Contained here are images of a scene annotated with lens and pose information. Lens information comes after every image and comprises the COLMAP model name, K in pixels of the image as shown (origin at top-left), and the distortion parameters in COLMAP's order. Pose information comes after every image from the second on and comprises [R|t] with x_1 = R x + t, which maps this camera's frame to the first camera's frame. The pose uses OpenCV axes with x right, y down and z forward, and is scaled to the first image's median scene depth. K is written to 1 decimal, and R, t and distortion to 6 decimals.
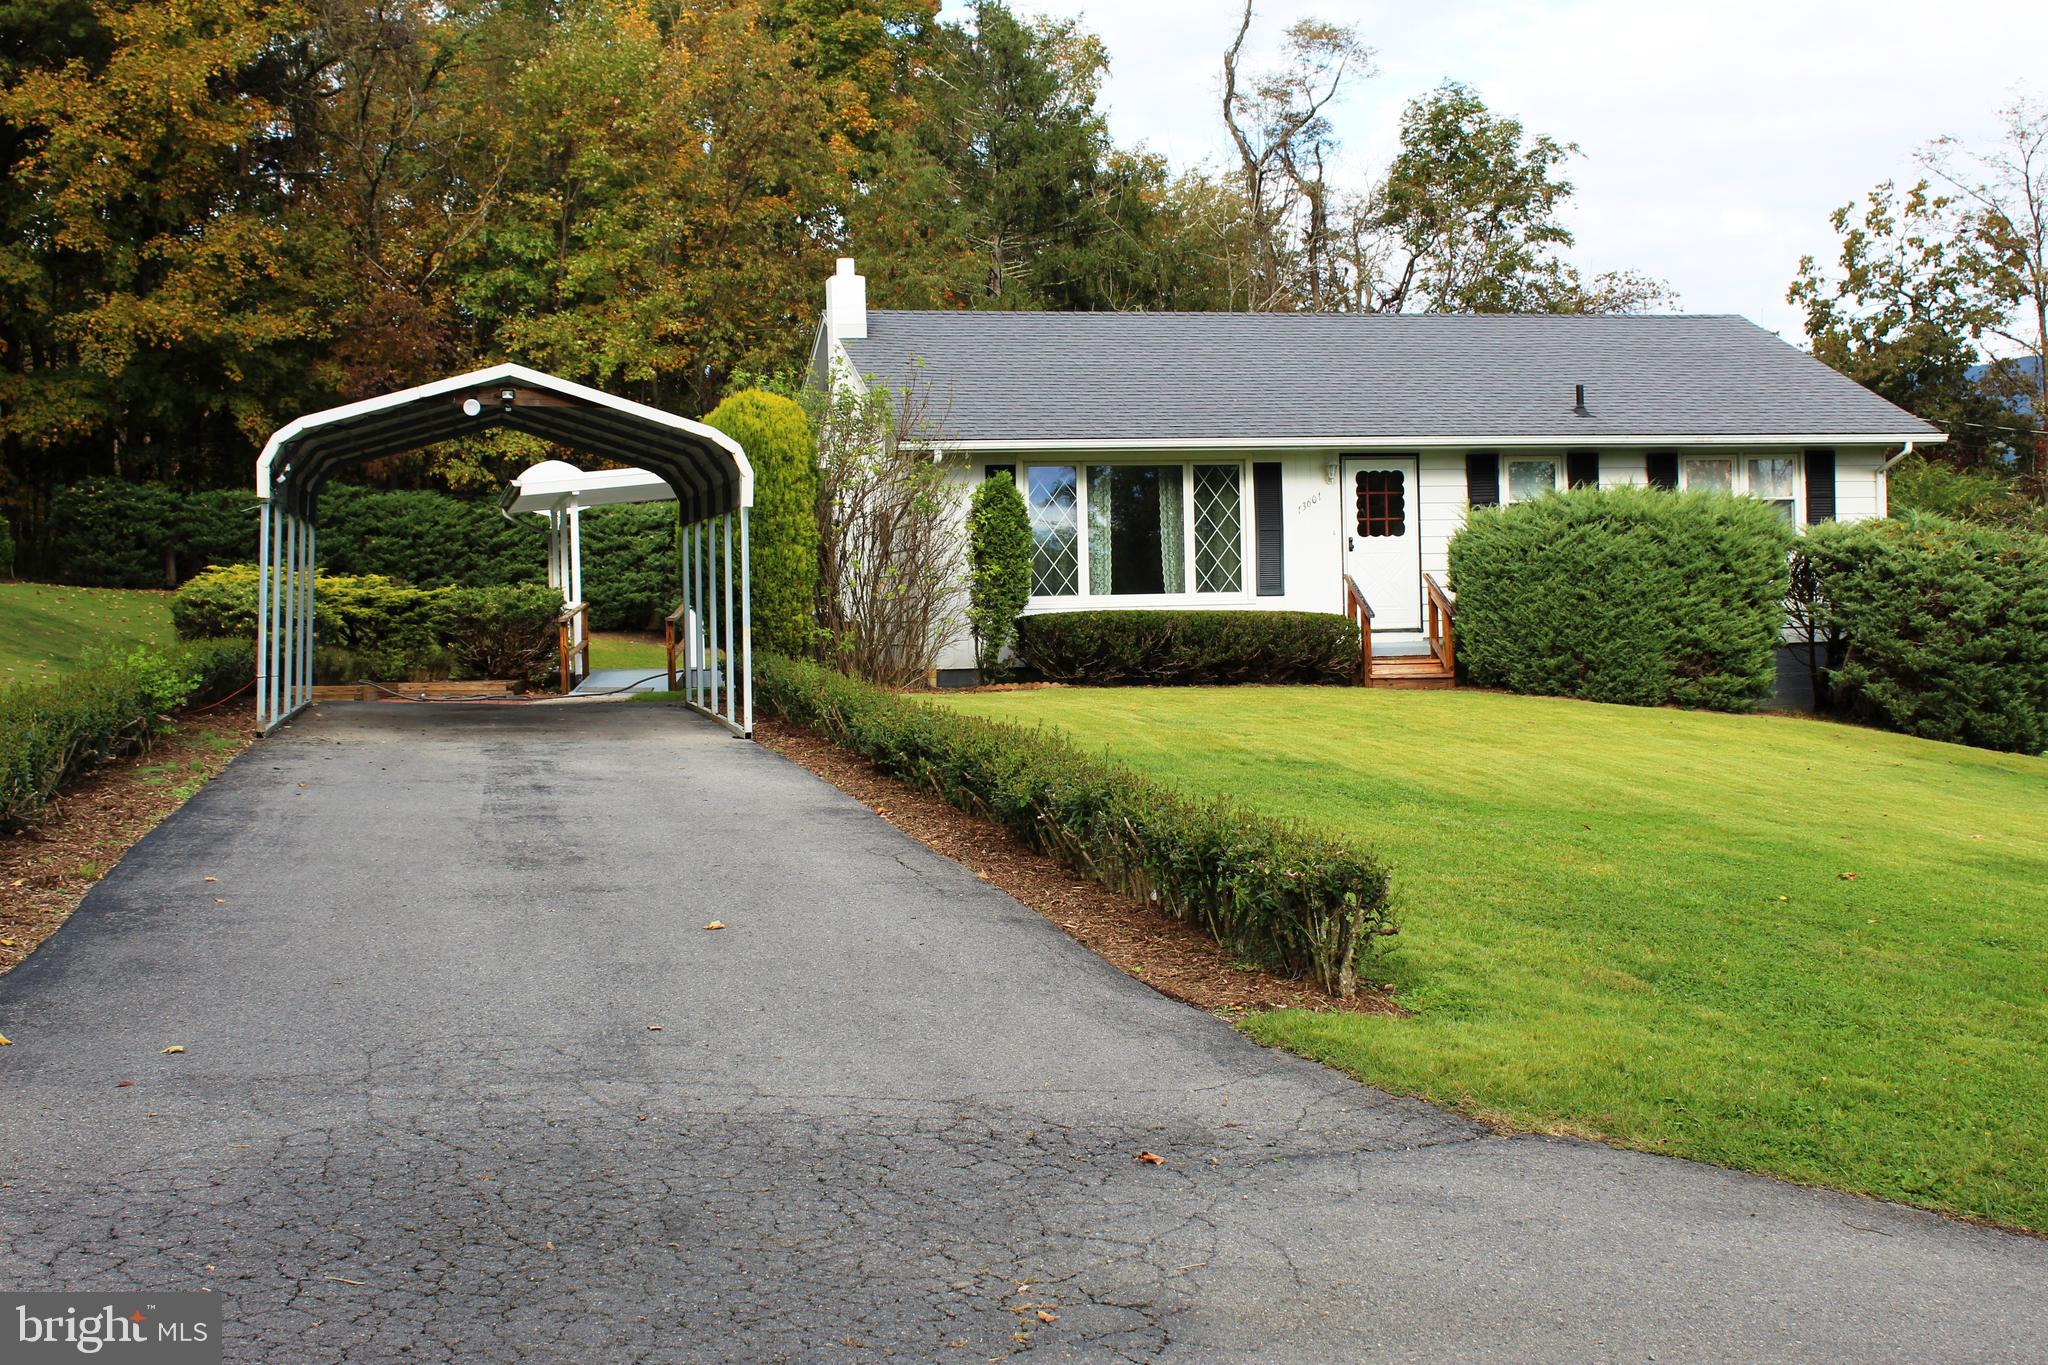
lens RADIAL K [[2579.9, 0, 1024.0], [0, 2579.9, 682.5], [0, 0, 1]] dist [-0.053355, 0.025035]
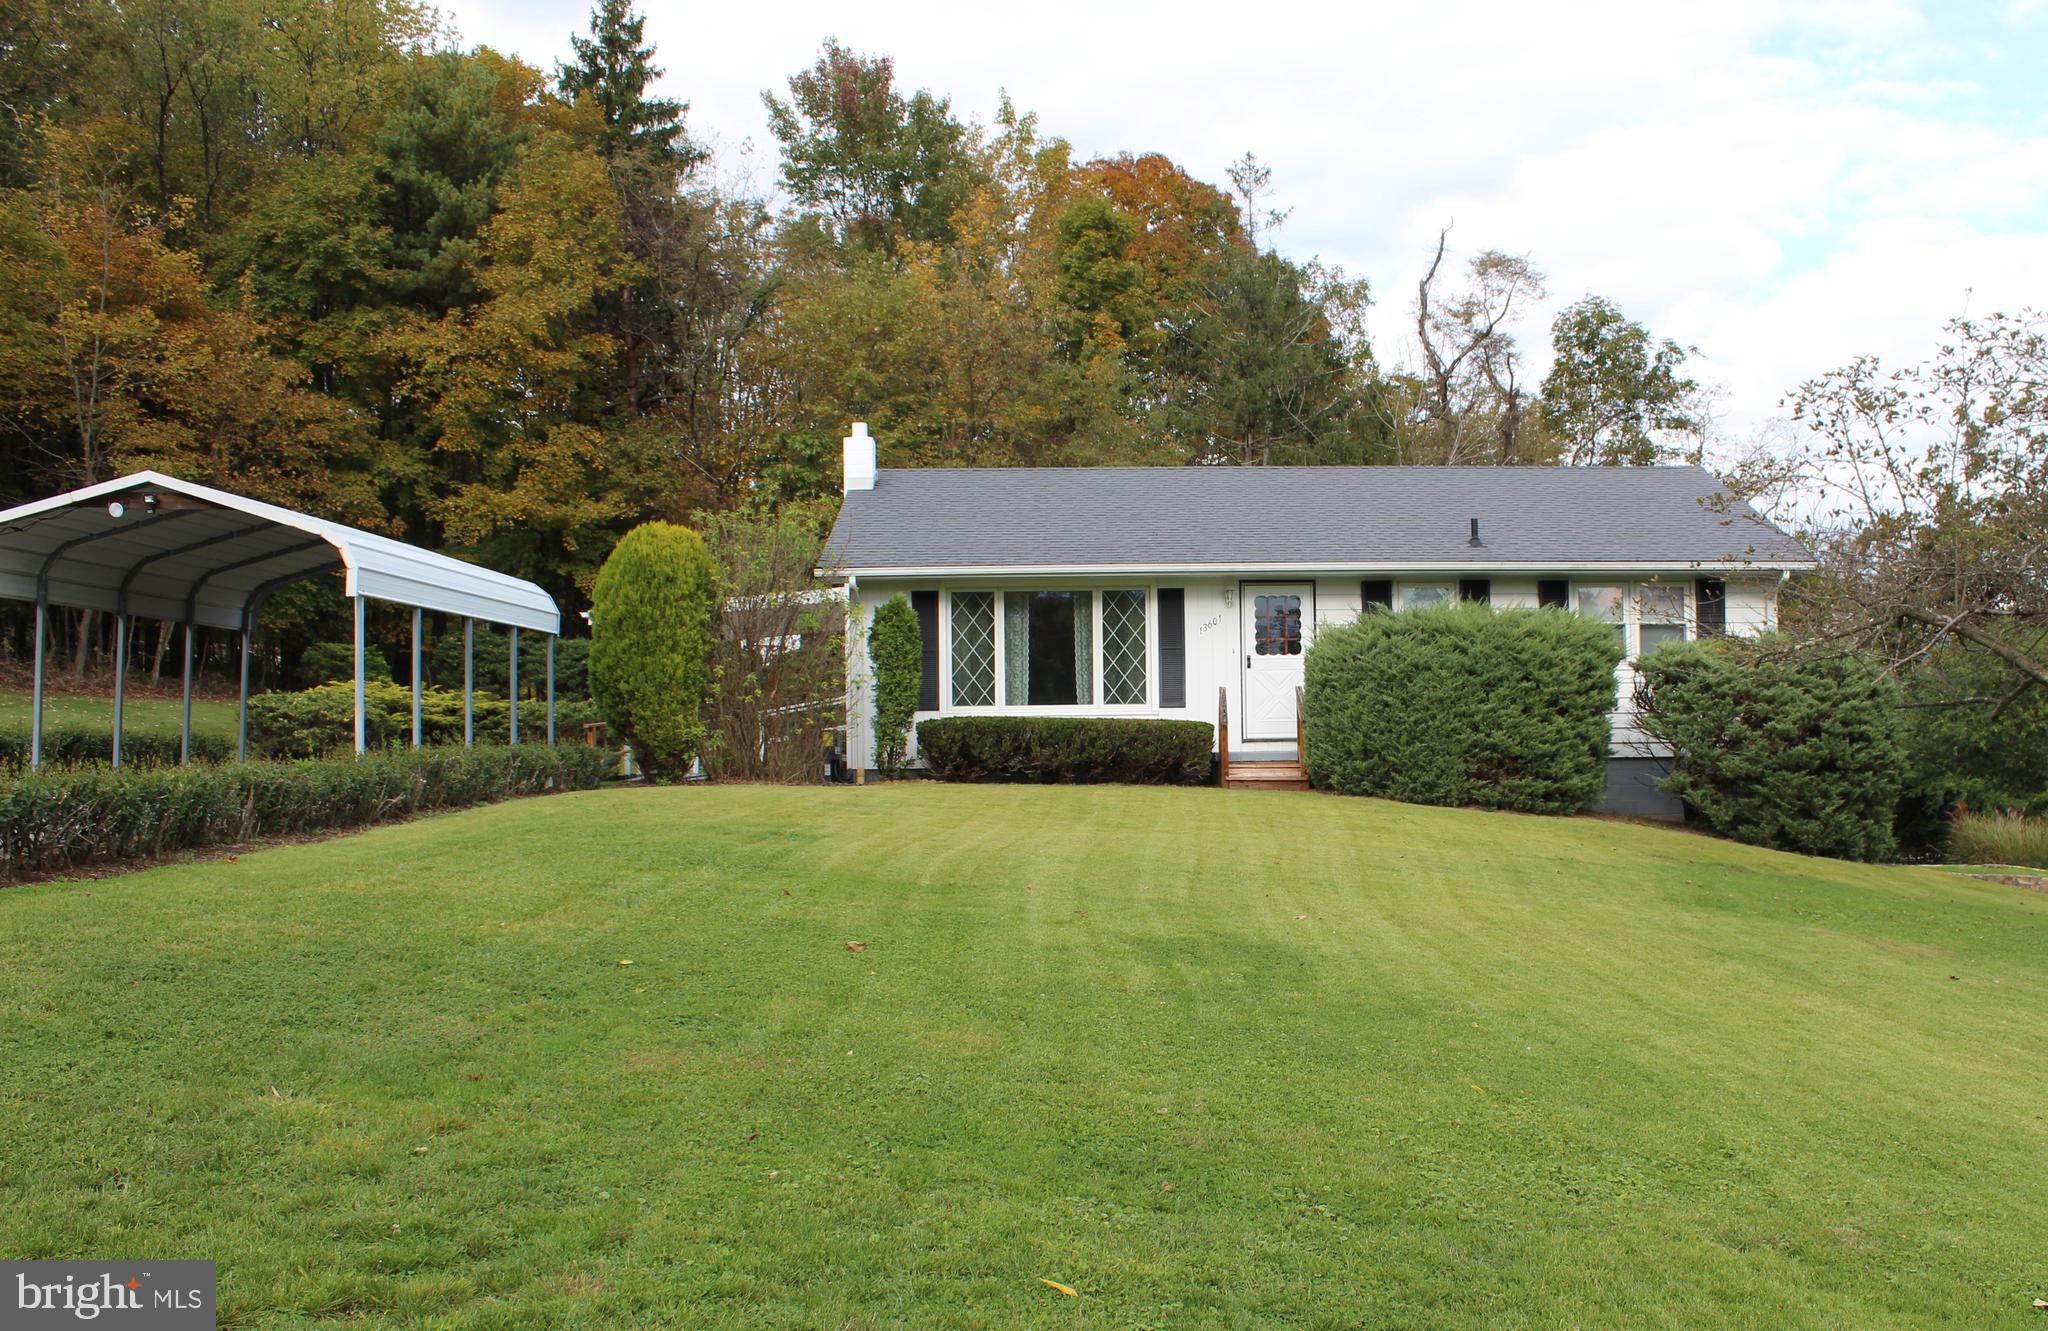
lens RADIAL K [[1965.7, 0, 1176.3], [0, 1965.7, 790.6], [0, 0, 1]] dist [-0.160426, 0.128225]
pose [[0.982708, 0.011905, -0.184780, 0.270513], [-0.014701, 0.999797, -0.013773, 0.014794], [0.184578, 0.016251, 0.982683, 0.177152]]
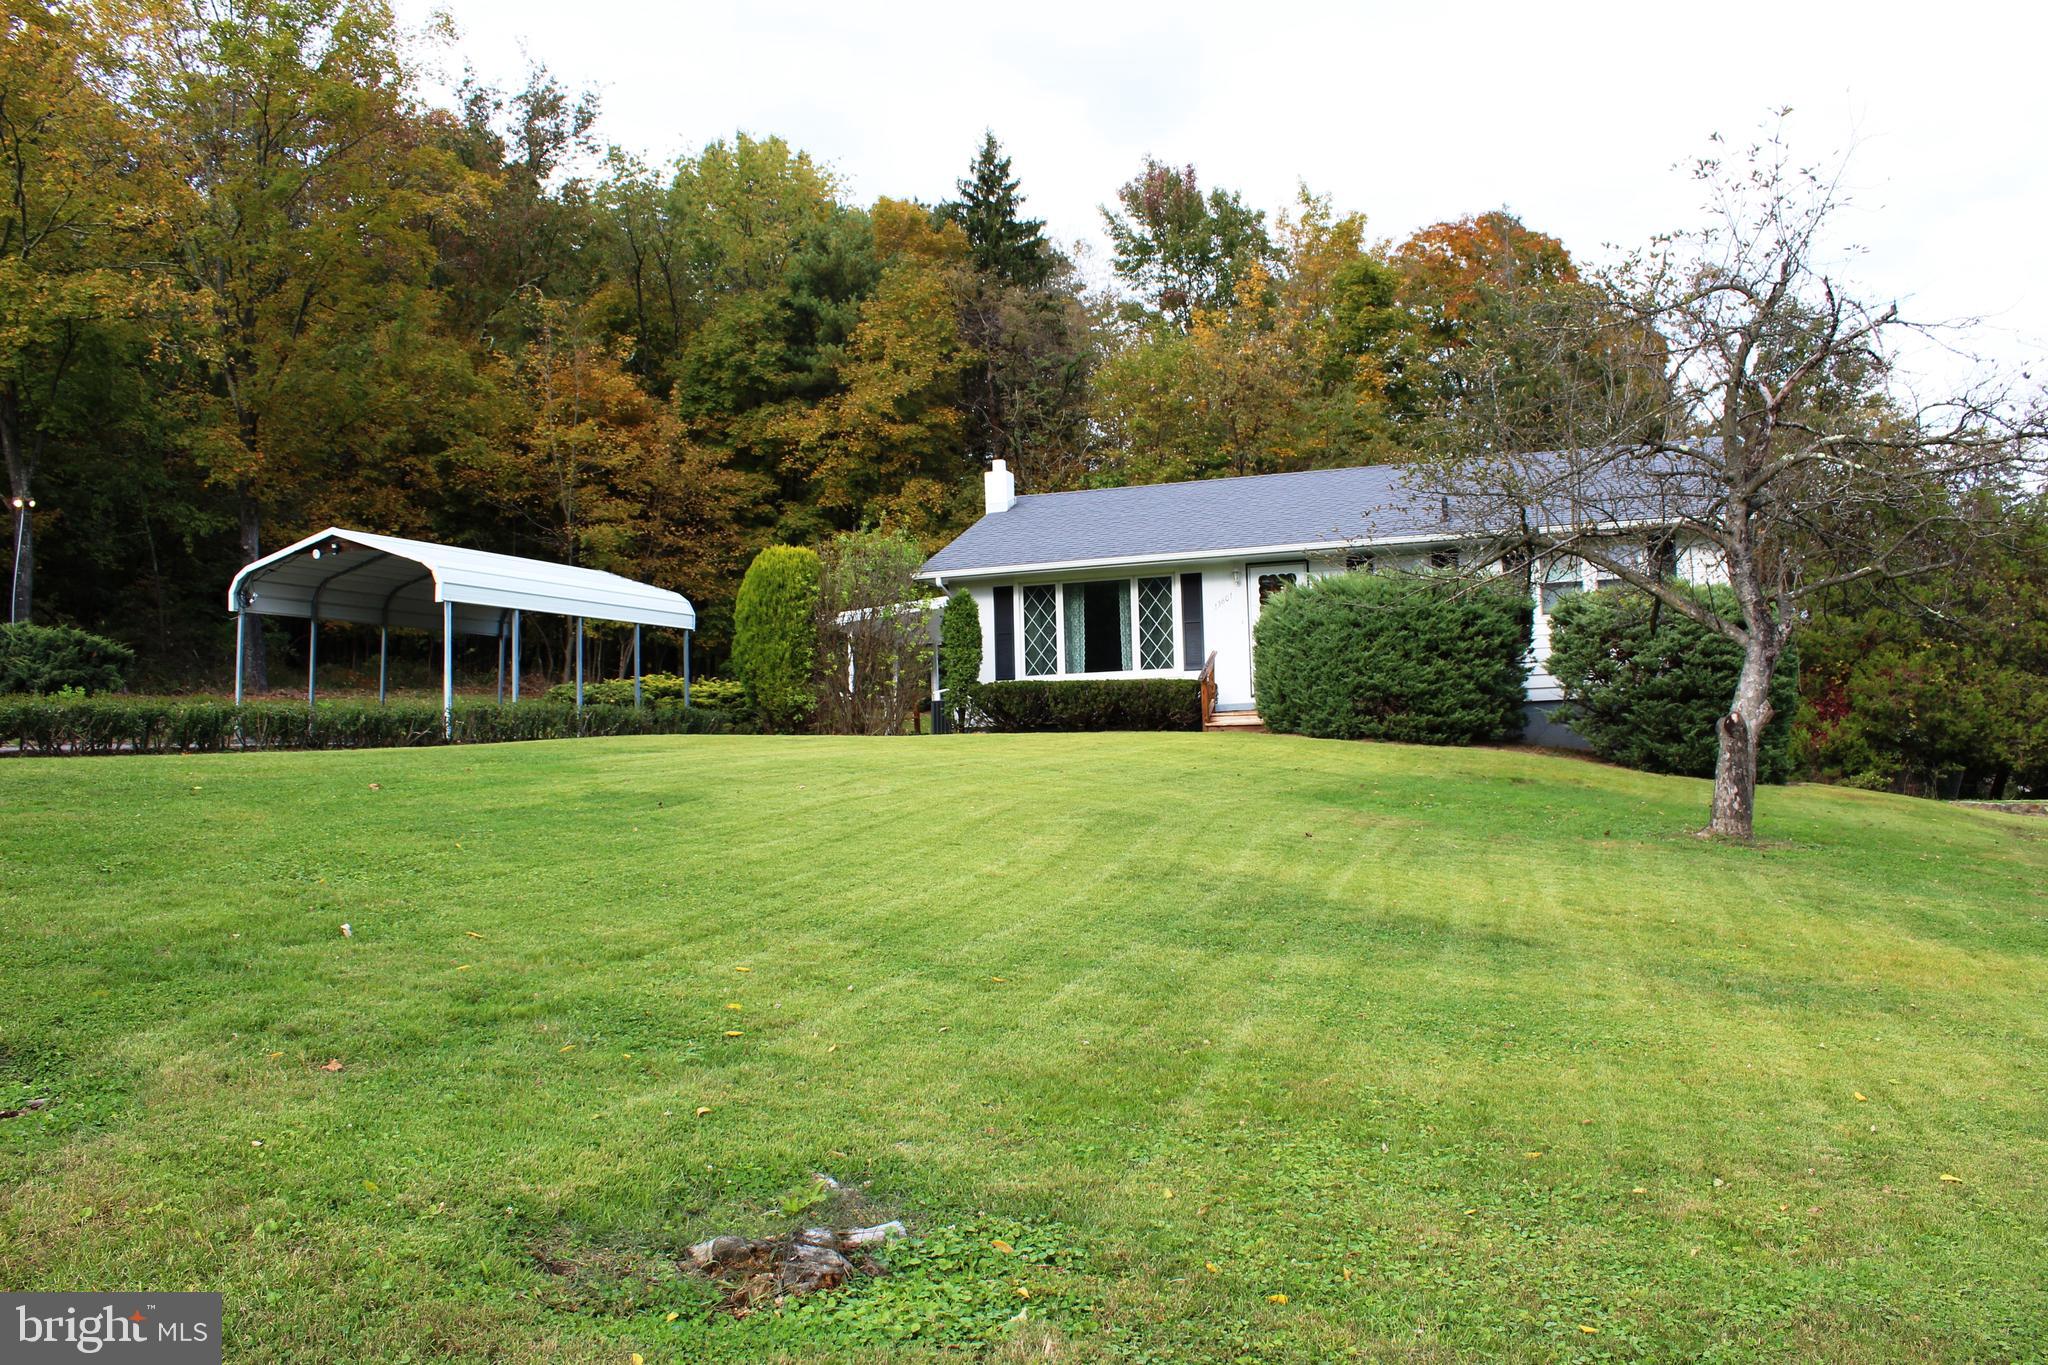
lens RADIAL K [[1708.8, 0, 1027.8], [0, 1708.8, 687.3], [0, 0, 1]] dist [-0.162043, 0.145435]
pose [[0.837632, -0.033541, -0.545204, 0.544410], [-0.005307, 0.997566, -0.069523, 0.040619], [0.546209, 0.061128, 0.835416, 0.213932]]
